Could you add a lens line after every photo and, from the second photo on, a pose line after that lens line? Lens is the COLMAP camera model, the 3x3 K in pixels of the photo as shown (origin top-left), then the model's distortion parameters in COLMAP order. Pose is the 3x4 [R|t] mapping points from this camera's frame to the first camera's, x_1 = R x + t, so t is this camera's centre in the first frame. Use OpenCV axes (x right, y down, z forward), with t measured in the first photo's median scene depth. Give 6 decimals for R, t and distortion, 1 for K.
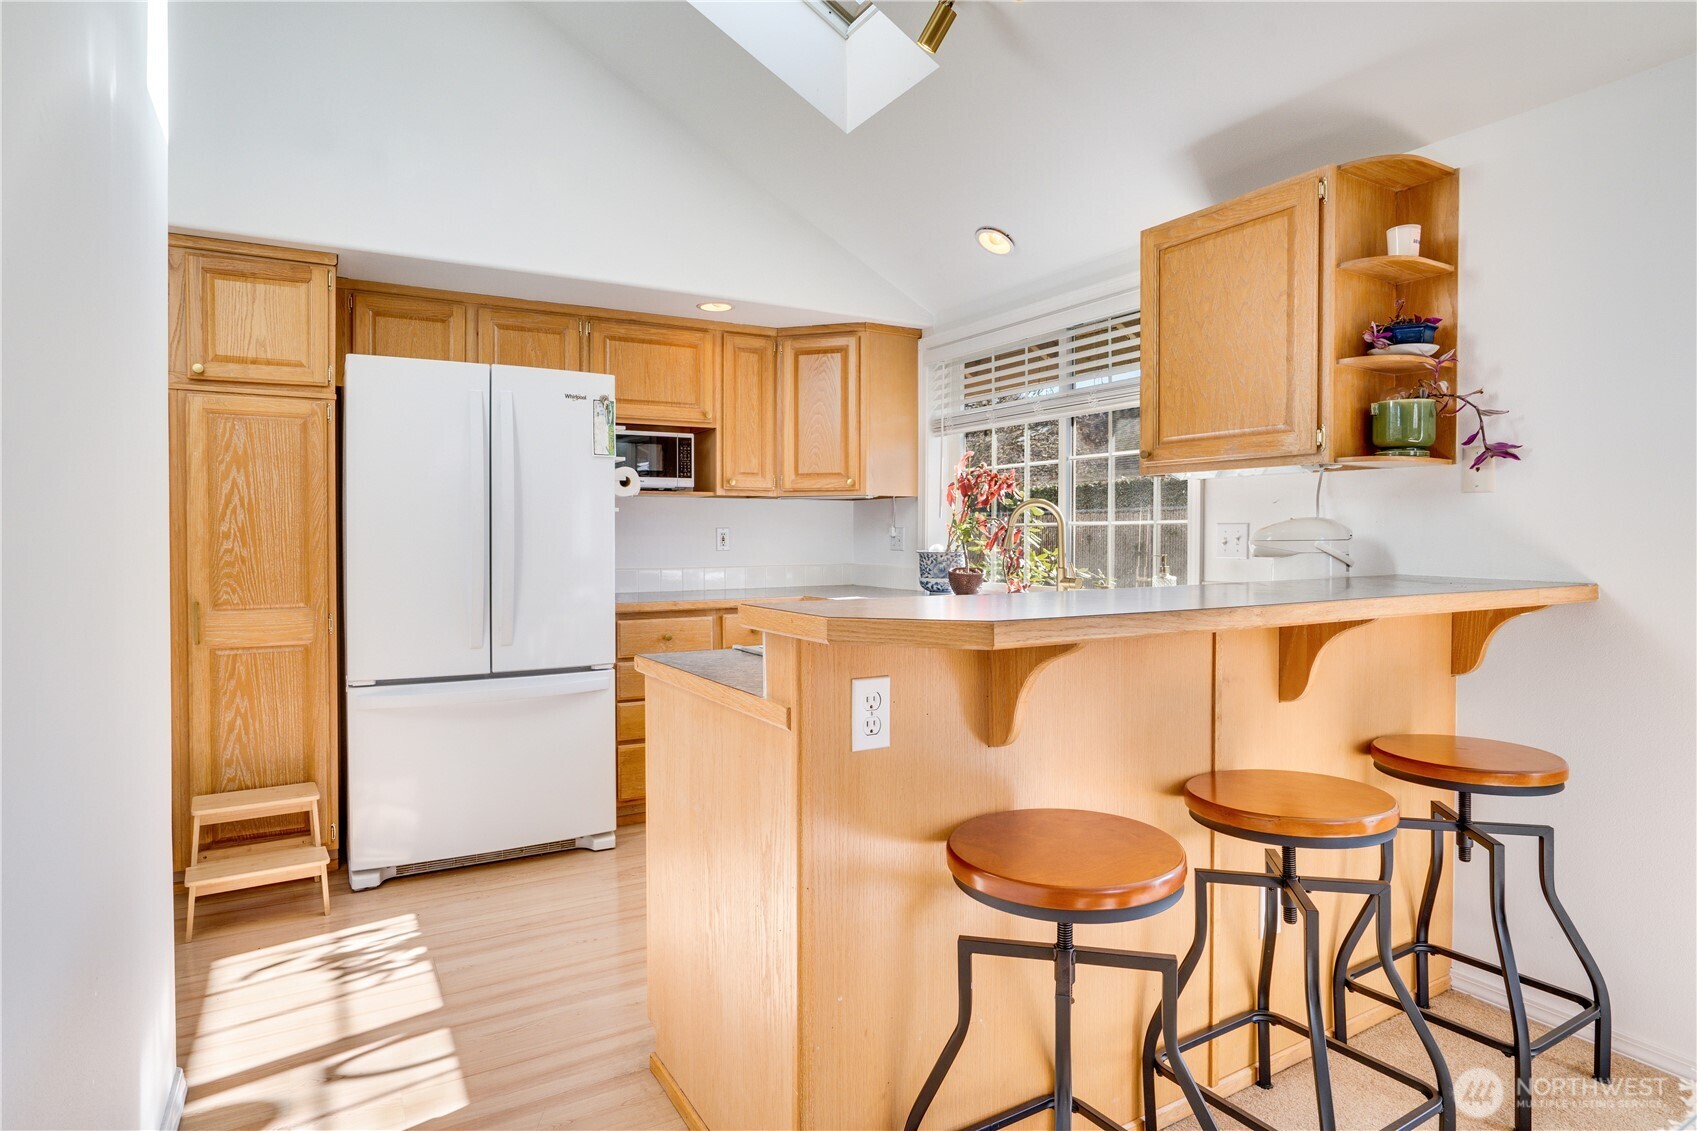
lens RADIAL K [[926.7, 0, 847.2], [0, 926.7, 536.1], [0, 0, 1]] dist [-0.000319, -0.000033]
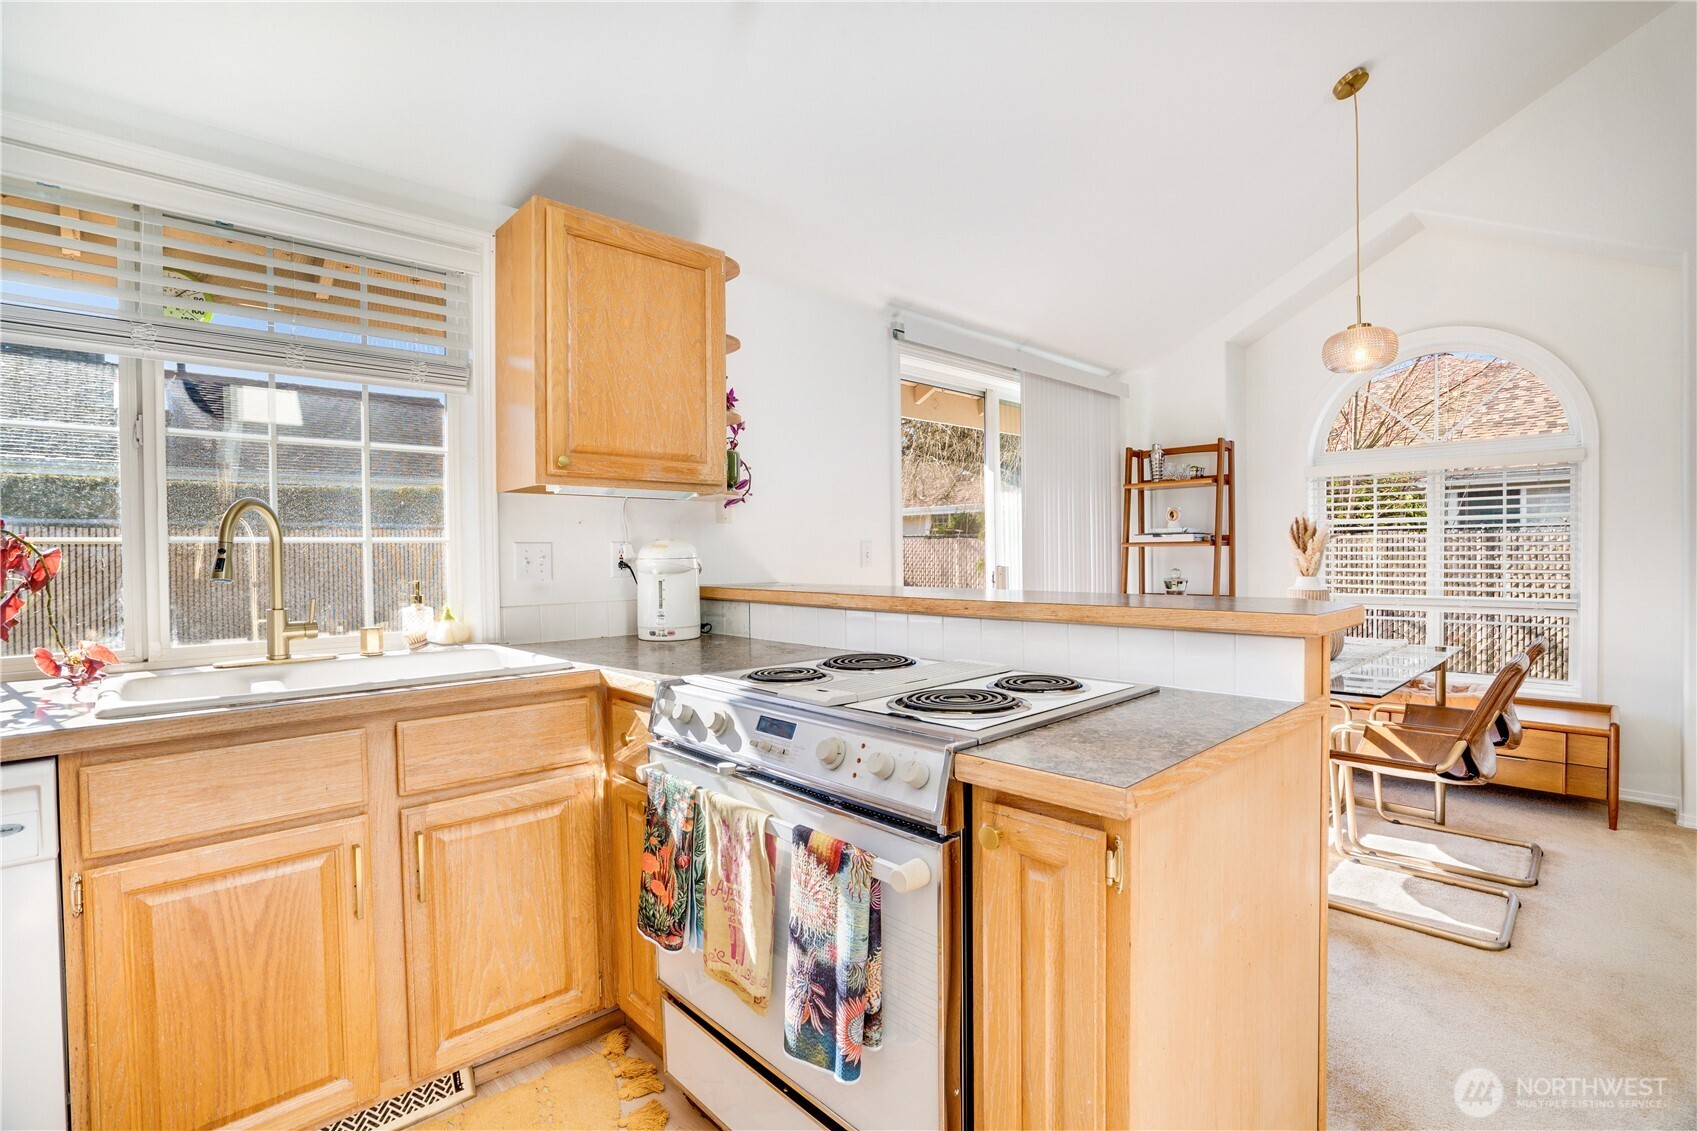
lens RADIAL K [[786.4, 0, 848.5], [0, 786.4, 565.5], [0, 0, 1]] dist [-0.000611, -0.000064]
pose [[-0.195864, -0.012871, 0.980547, -0.426200], [0.015552, 0.999747, 0.016230, 0.001423], [-0.980508, 0.018429, -0.195615, 0.831798]]
